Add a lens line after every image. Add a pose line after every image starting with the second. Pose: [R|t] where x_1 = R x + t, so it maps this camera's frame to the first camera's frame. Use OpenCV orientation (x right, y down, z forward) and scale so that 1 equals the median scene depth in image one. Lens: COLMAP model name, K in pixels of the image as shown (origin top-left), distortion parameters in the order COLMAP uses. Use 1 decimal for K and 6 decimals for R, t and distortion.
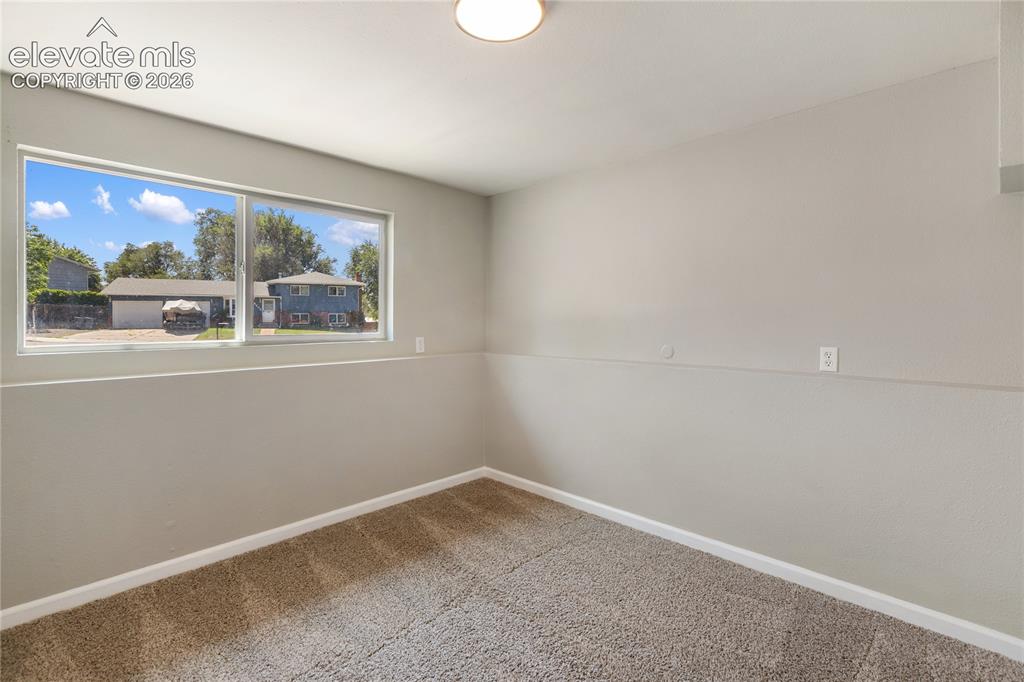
lens RADIAL K [[461.4, 0, 509.8], [0, 461.4, 333.2], [0, 0, 1]] dist [0.002503, -0.000097]
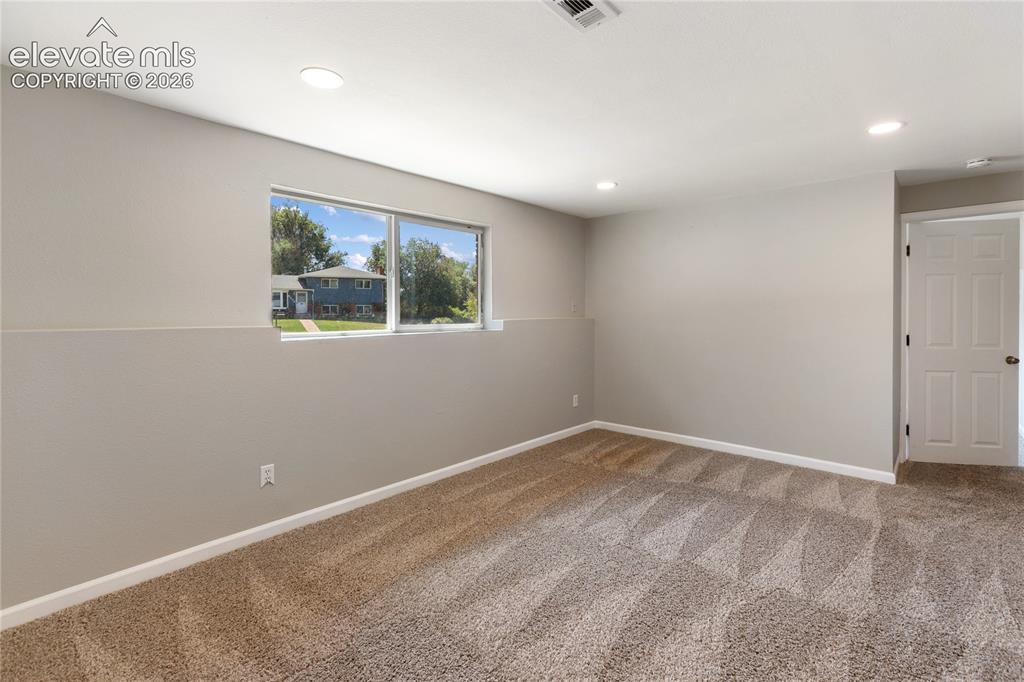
lens RADIAL K [[473.2, 0, 501.6], [0, 473.2, 299.5], [0, 0, 1]] dist [0.008734, -0.001382]
pose [[0.999180, -0.001137, 0.040470, -0.100190], [0.003252, 0.998630, -0.052235, 0.002314], [-0.040355, 0.052324, 0.997814, -0.099611]]
